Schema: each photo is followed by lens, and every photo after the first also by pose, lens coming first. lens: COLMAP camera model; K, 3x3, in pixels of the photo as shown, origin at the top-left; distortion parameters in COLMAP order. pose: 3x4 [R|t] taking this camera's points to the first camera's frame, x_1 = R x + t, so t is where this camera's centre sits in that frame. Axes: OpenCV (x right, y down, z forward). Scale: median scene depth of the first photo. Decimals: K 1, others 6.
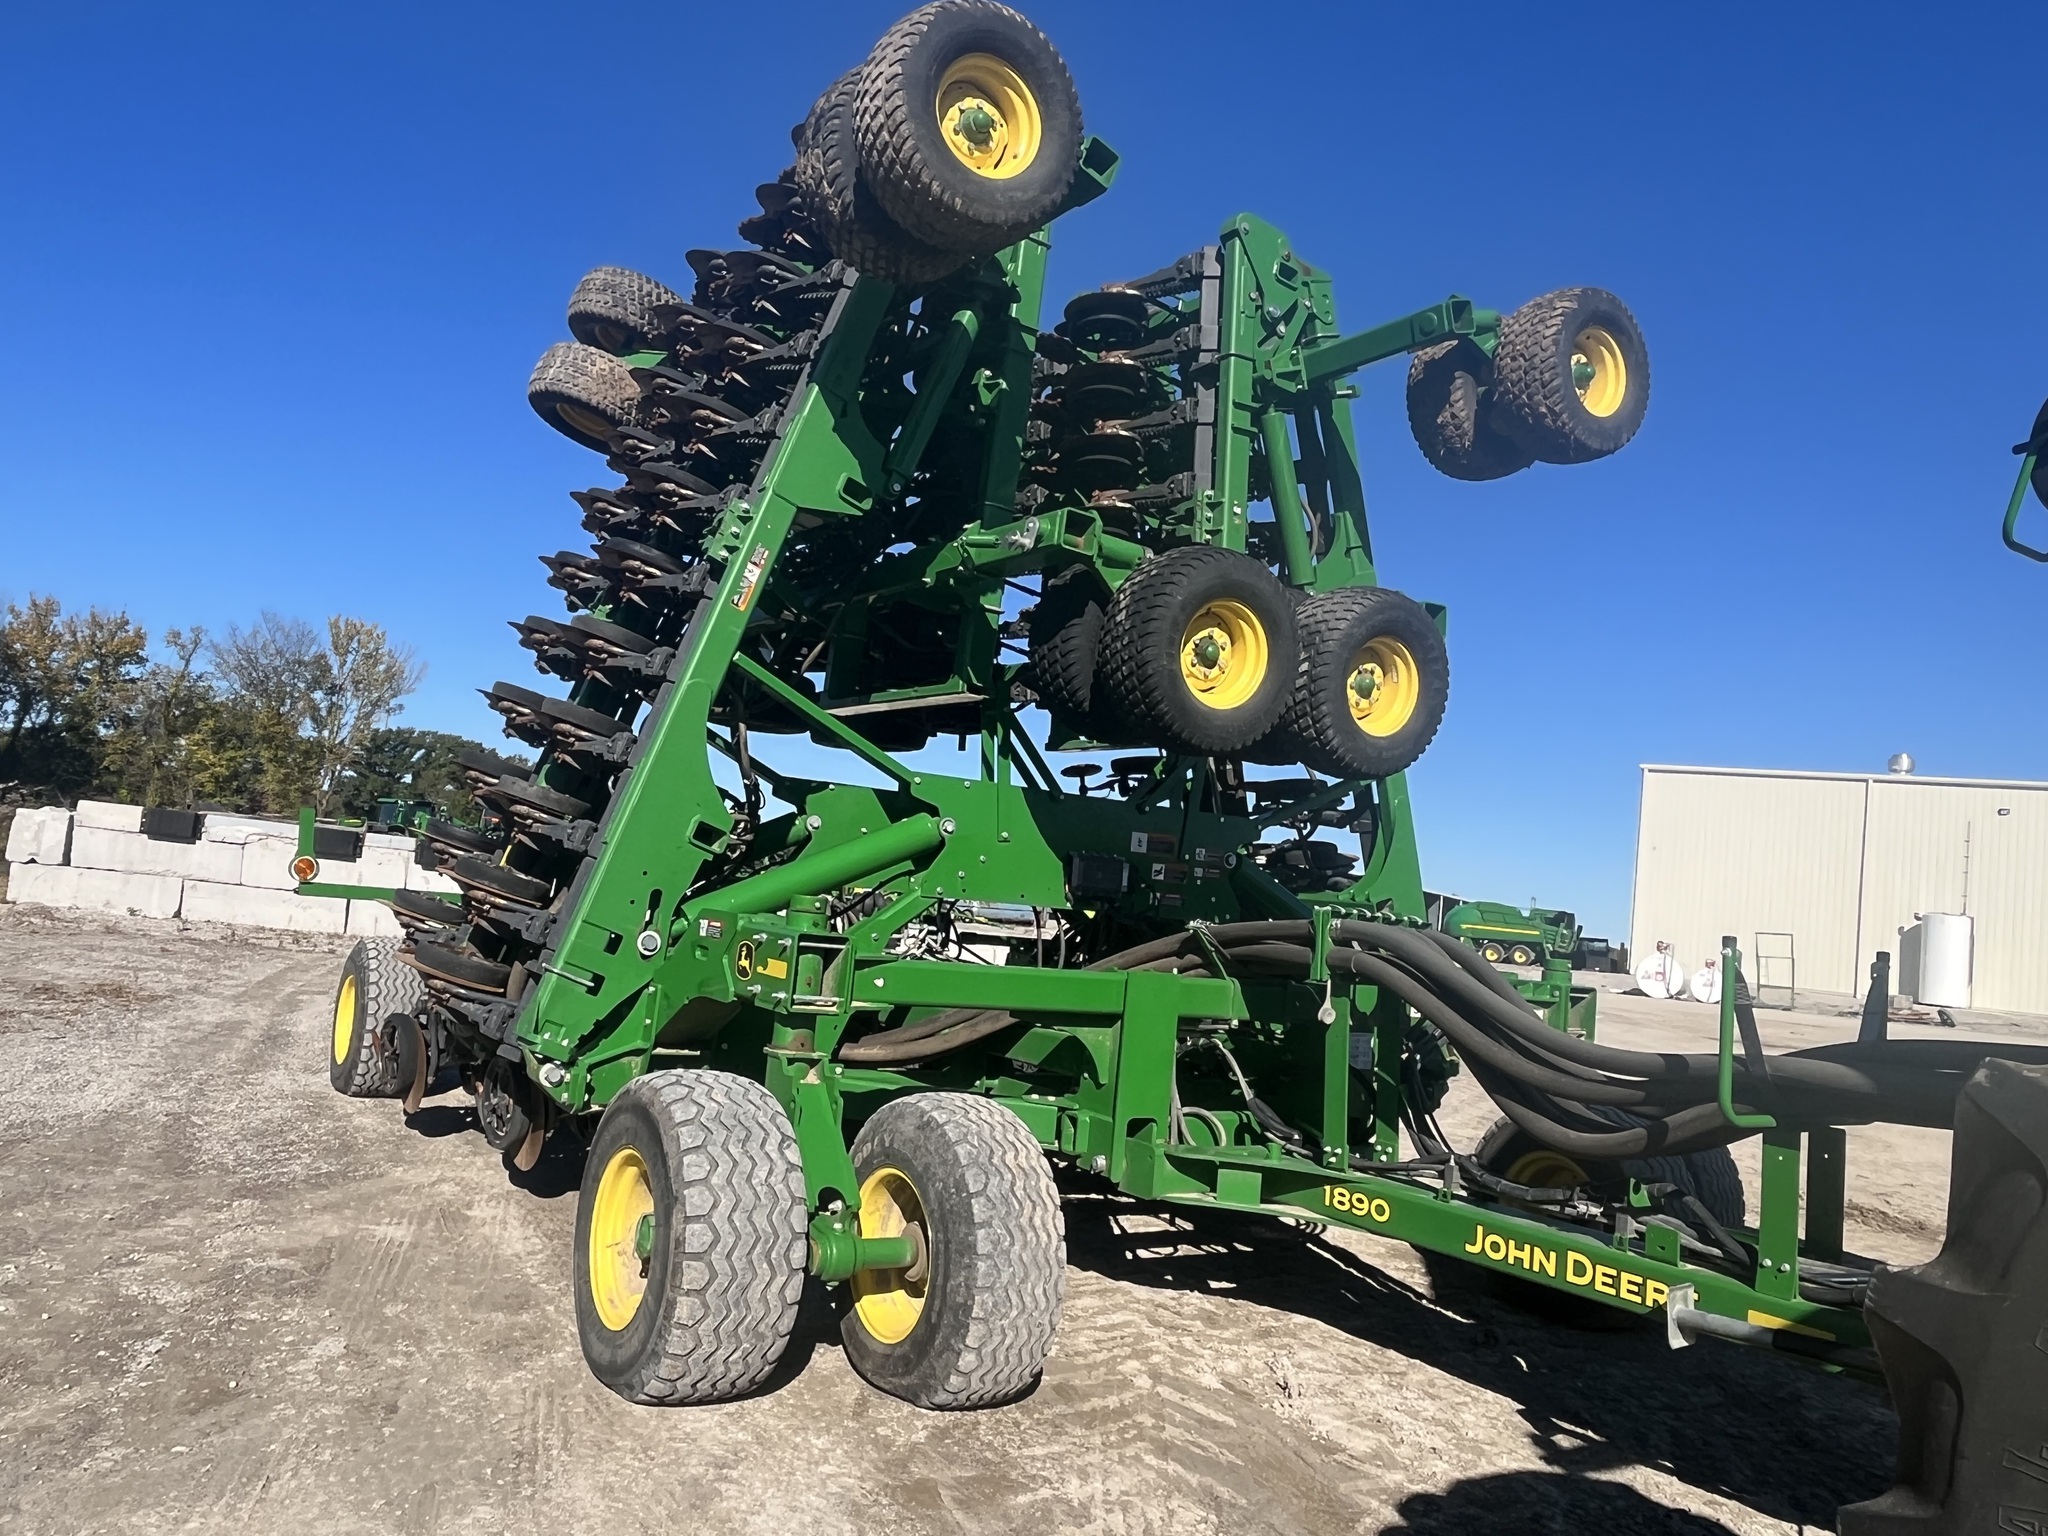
lens RADIAL K [[1489.5, 0, 1024.0], [0, 1489.5, 768.0], [0, 0, 1]] dist [0.002353, -0.029139]
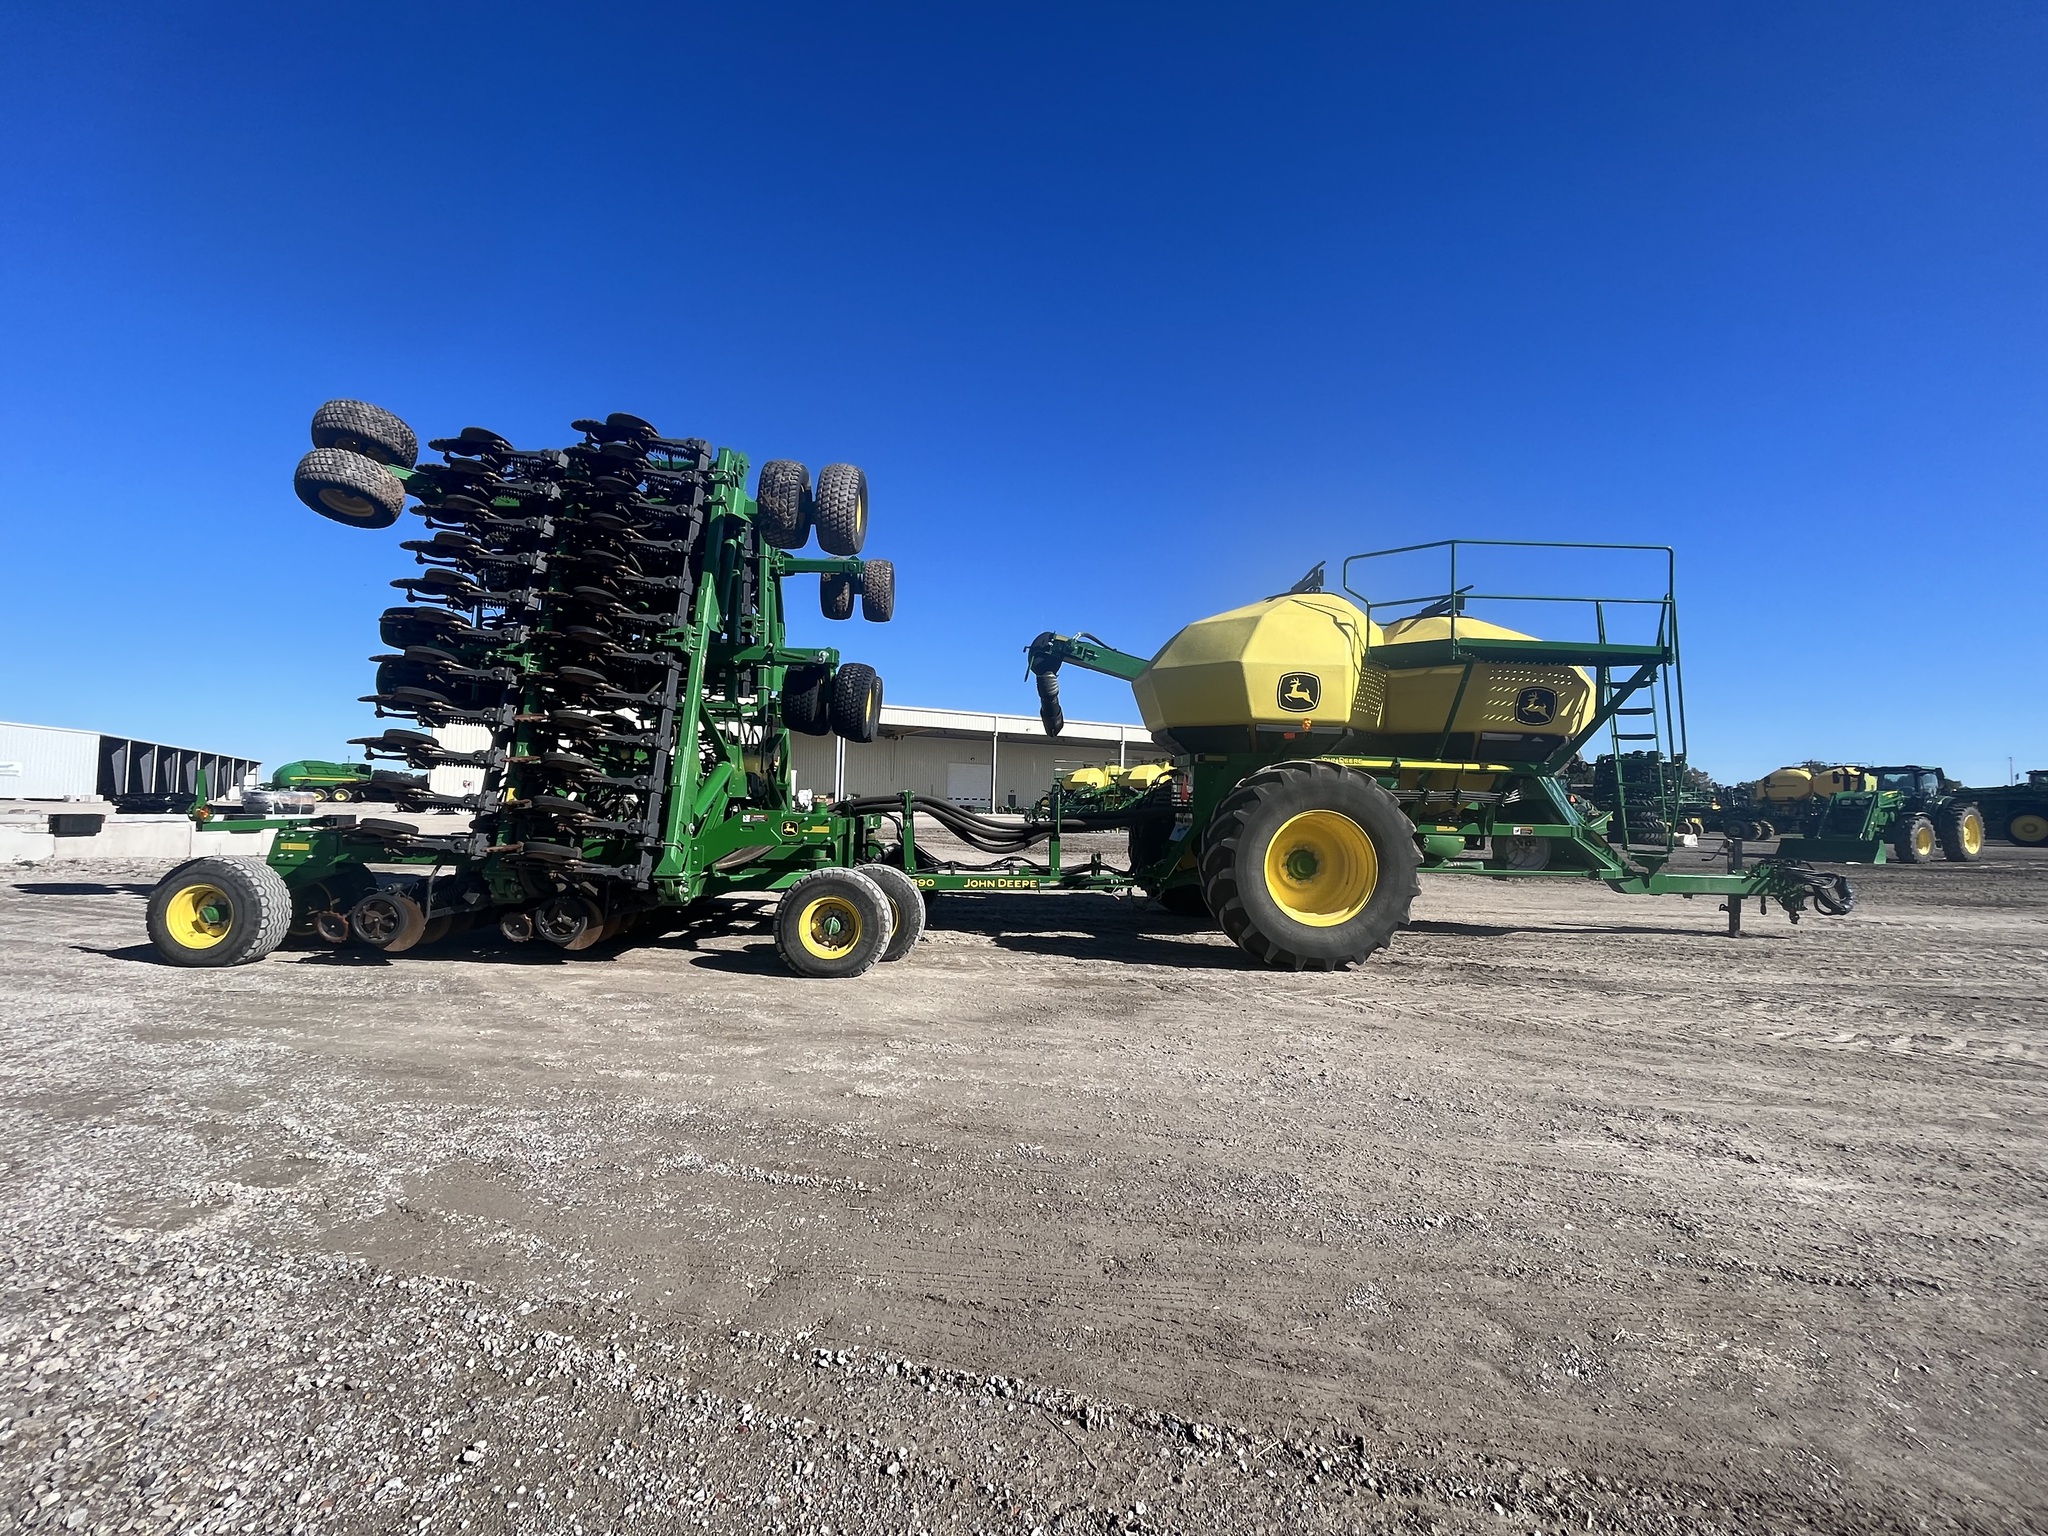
lens RADIAL K [[885.3, 0, 1024.0], [0, 885.3, 768.0], [0, 0, 1]] dist [0.000447, 0.000069]
pose [[0.507095, -0.056014, 0.860068, -1.079074], [-0.042572, 0.995040, 0.089904, -0.109779], [-0.860838, -0.082205, 0.502195, -0.099304]]
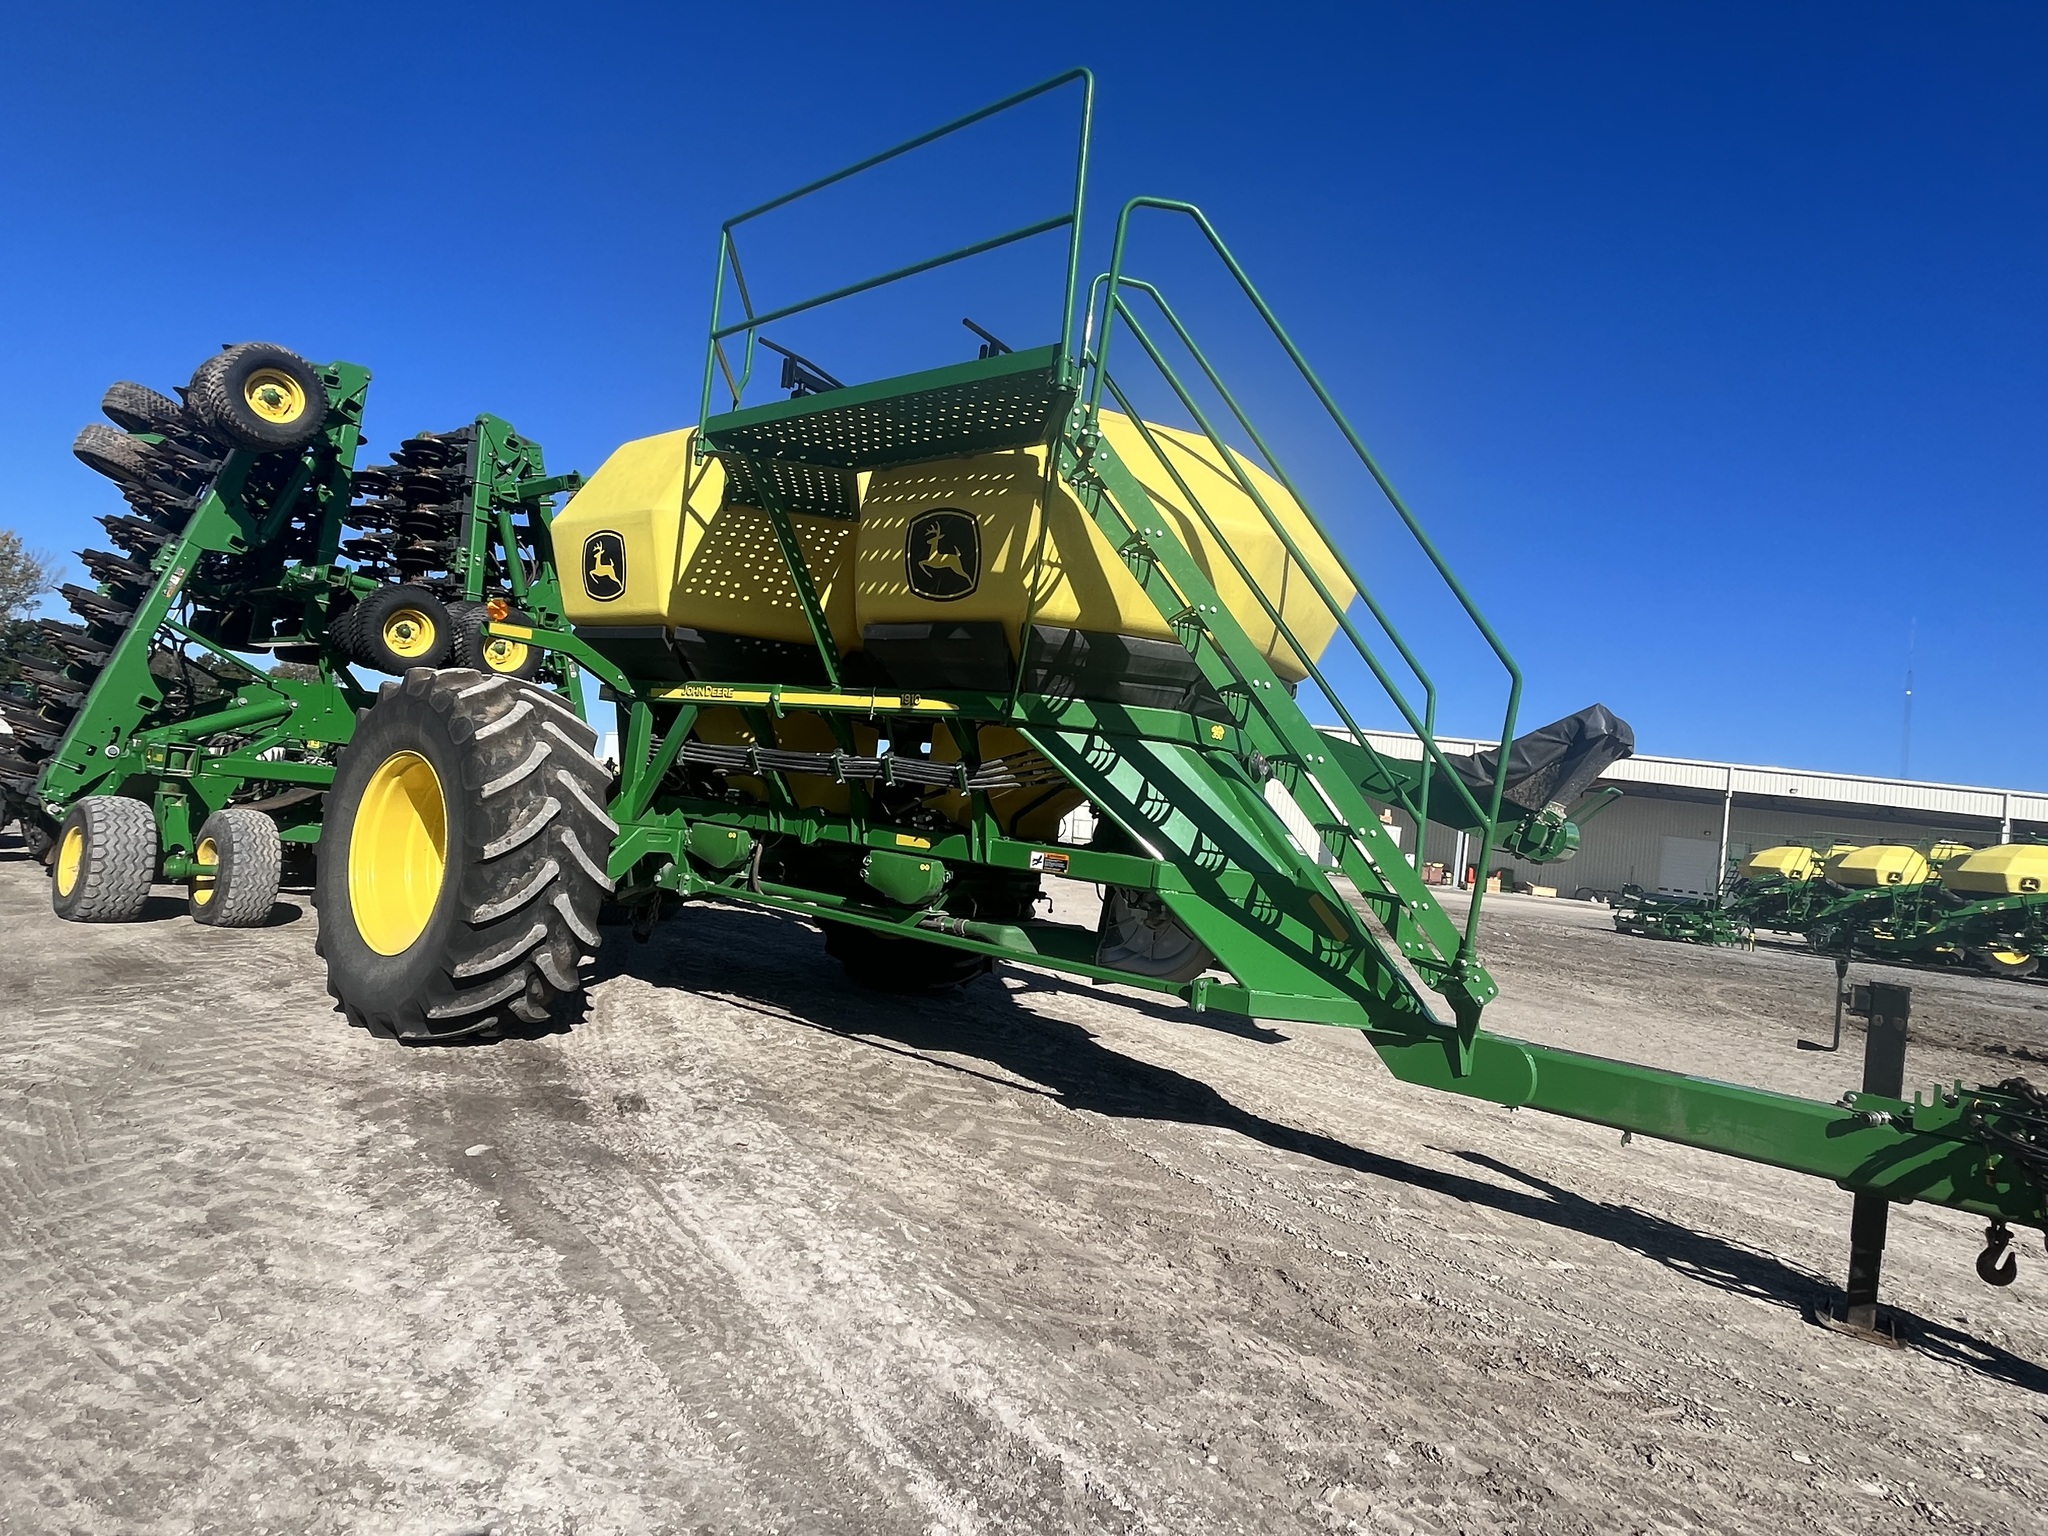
lens RADIAL K [[1091.4, 0, 1024.0], [0, 1091.4, 768.0], [0, 0, 1]] dist [-0.009486, 0.000064]
pose [[0.943359, 0.021086, 0.331104, 0.445360], [-0.044576, 0.996985, 0.063511, -0.015516], [-0.328766, -0.074673, 0.941455, -0.856096]]
